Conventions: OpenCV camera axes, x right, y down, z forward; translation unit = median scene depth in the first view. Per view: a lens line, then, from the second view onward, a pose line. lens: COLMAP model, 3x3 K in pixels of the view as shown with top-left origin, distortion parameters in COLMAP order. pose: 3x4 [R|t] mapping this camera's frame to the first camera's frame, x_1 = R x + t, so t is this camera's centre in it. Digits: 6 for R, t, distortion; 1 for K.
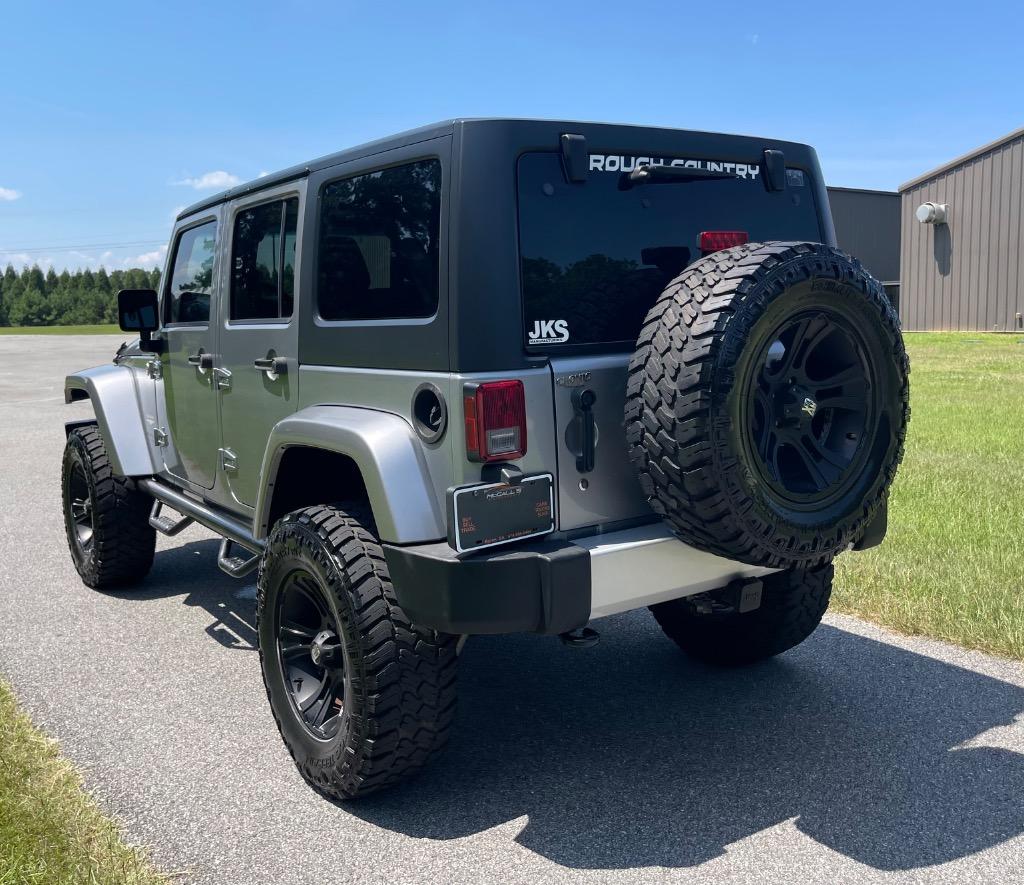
lens RADIAL K [[1038.6, 0, 512.0], [0, 1038.6, 442.5], [0, 0, 1]] dist [0.108586, -0.157457]
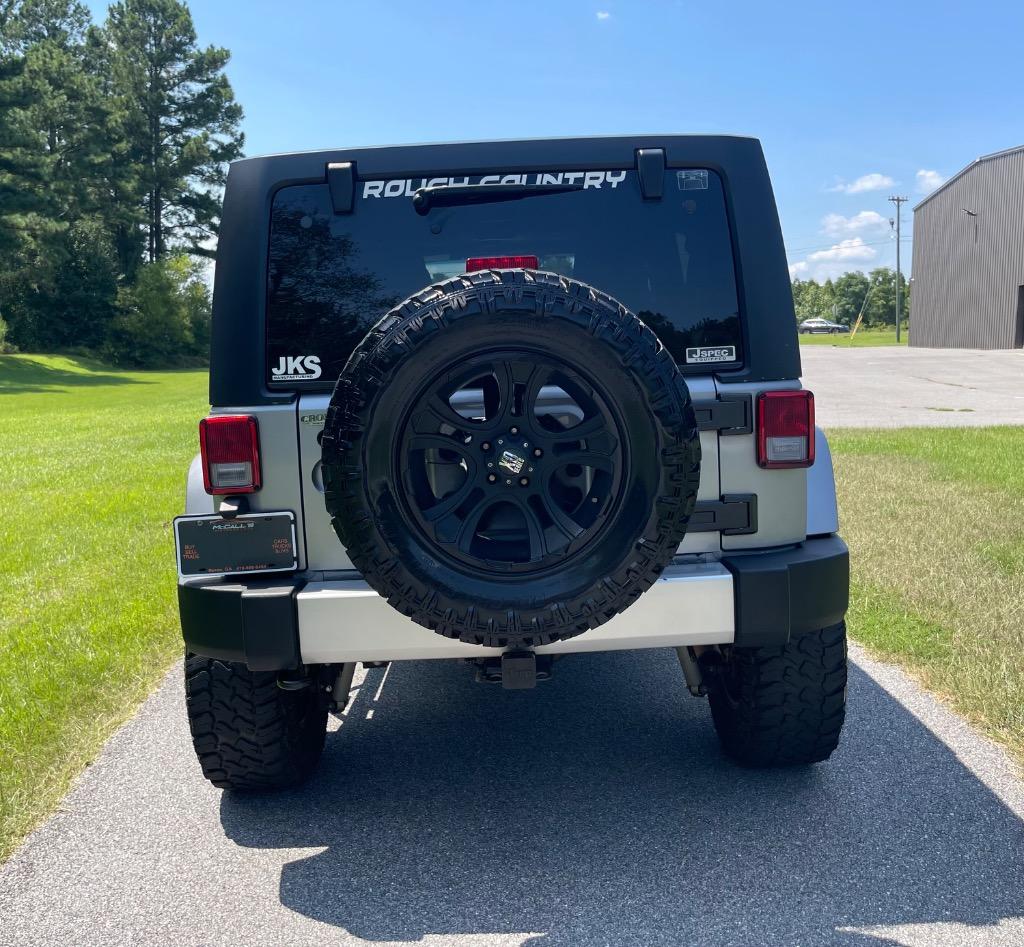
lens RADIAL K [[1061.2, 0, 512.0], [0, 1061.2, 490.0], [0, 0, 1]] dist [0.059633, -0.036086]
pose [[0.810520, 0.083543, -0.579722, 0.754699], [-0.064098, 0.996482, 0.053985, -0.055805], [0.582193, -0.006597, 0.813024, 0.282215]]
